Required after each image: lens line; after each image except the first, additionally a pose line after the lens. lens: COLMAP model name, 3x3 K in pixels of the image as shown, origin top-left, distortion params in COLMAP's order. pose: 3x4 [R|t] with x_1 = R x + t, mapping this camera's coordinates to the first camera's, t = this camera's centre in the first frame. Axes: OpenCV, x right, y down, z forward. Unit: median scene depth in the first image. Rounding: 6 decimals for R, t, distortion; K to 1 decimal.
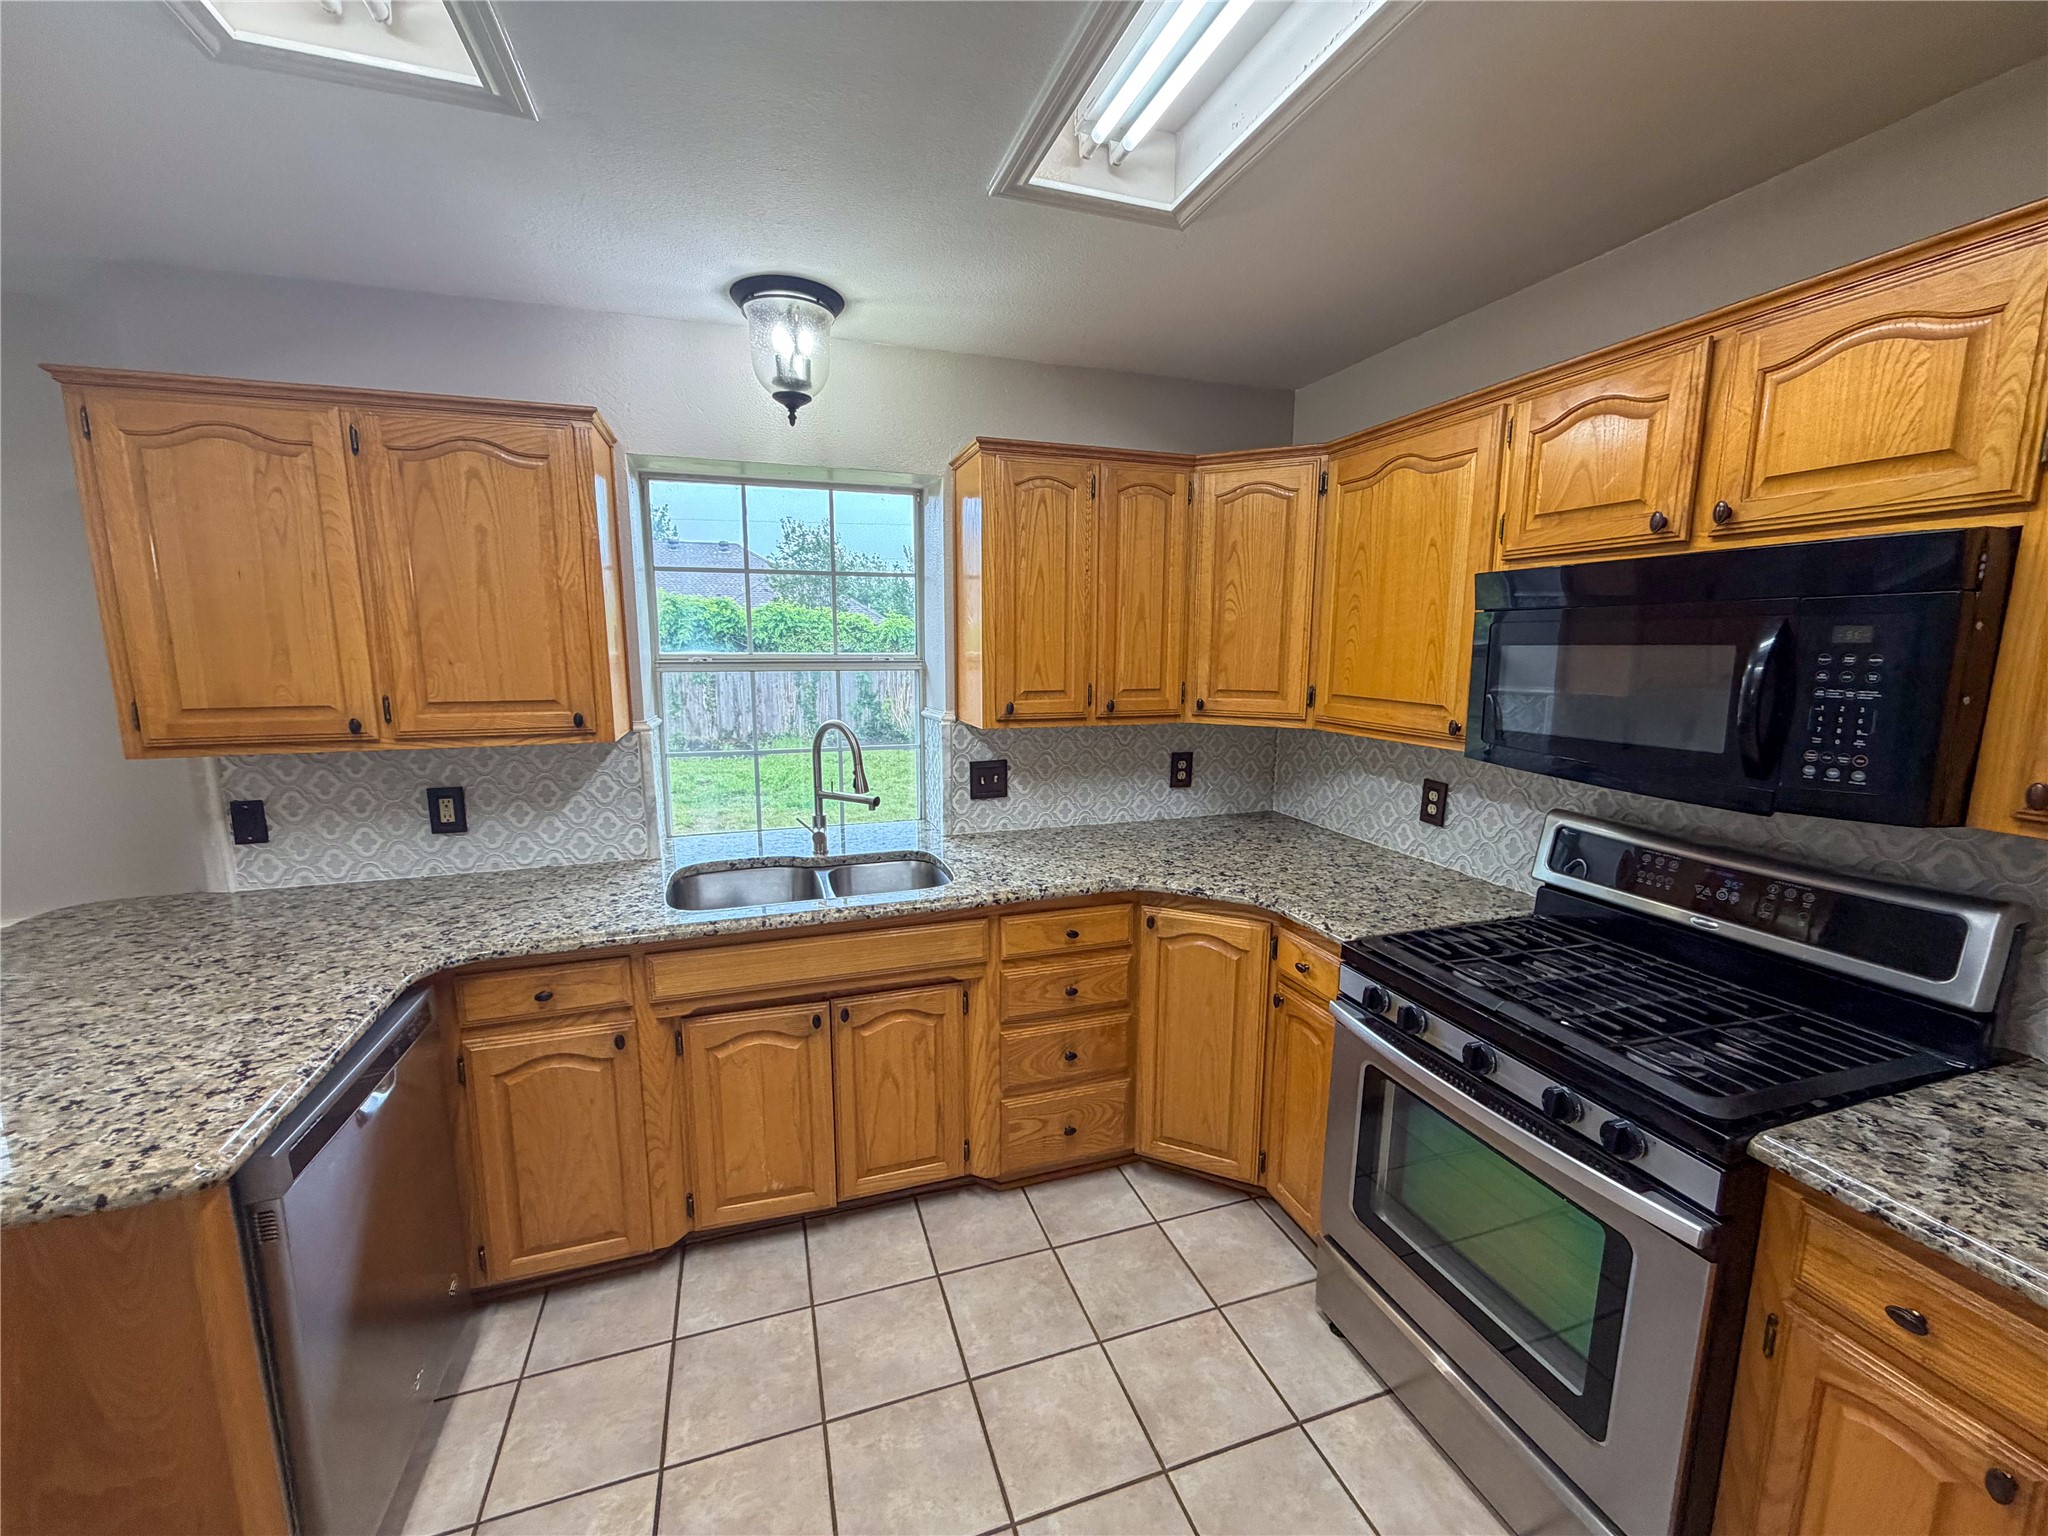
lens RADIAL K [[818.3, 0, 1019.8], [0, 818.3, 768.3], [0, 0, 1]] dist [0.000763, -0.000173]
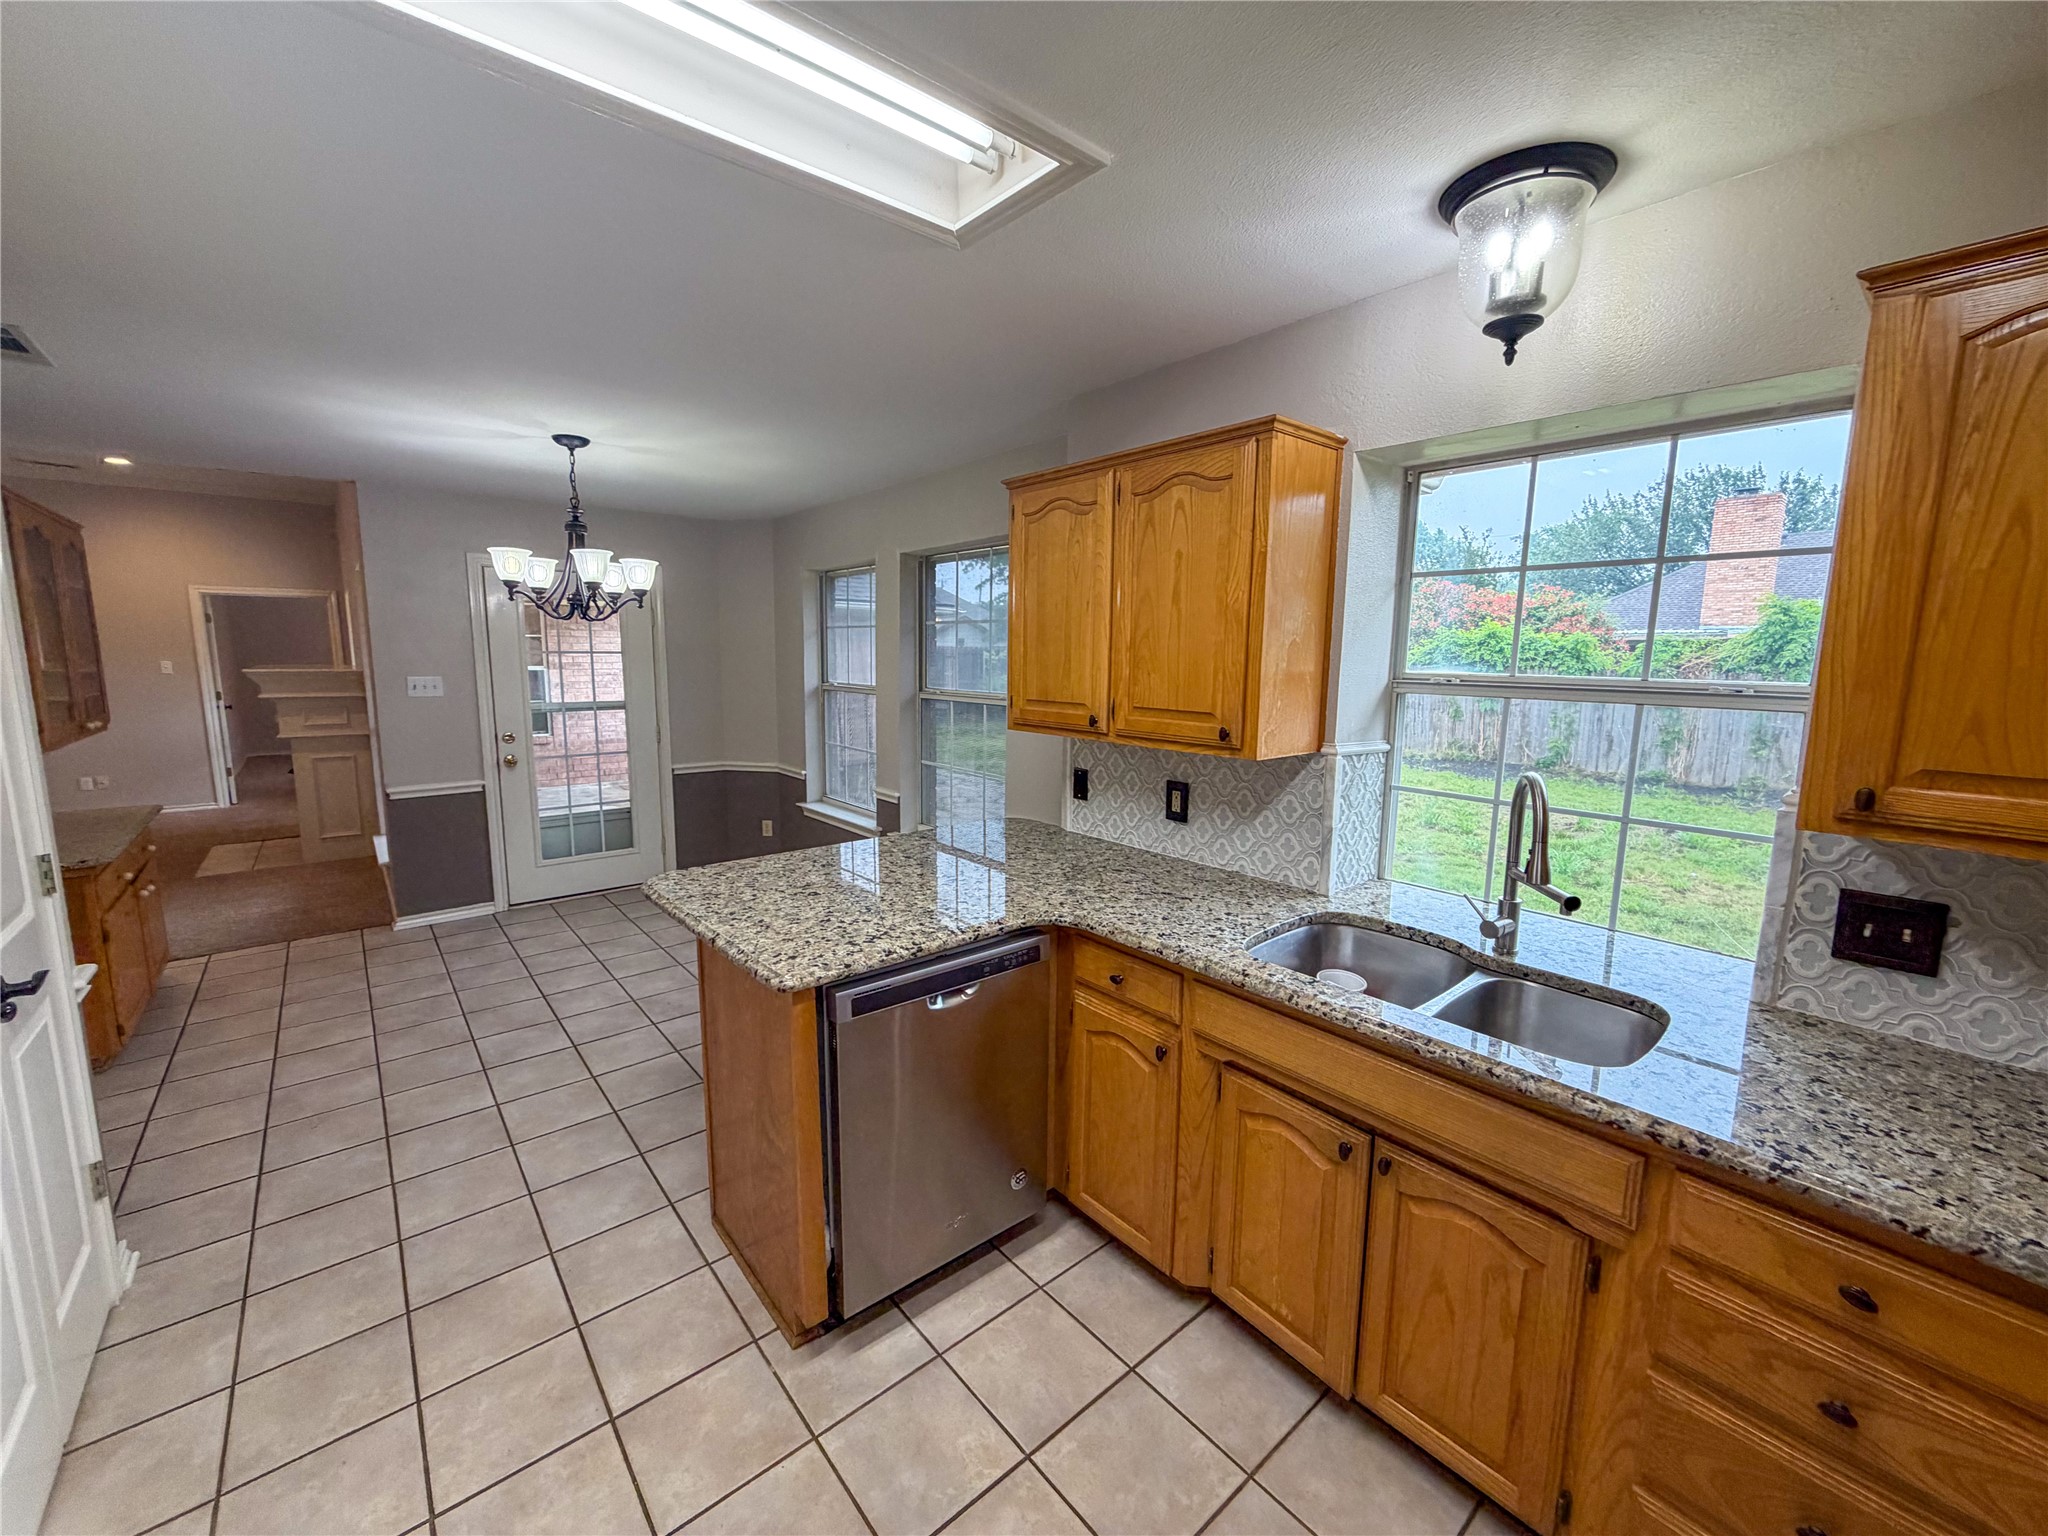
lens RADIAL K [[818.3, 0, 1024.5], [0, 818.3, 769.7], [0, 0, 1]] dist [0.000763, -0.000173]
pose [[0.366055, 0.138051, -0.920296, 0.297581], [-0.153846, 0.984305, 0.086460, -0.063705], [0.917788, 0.109934, 0.381549, 0.385109]]
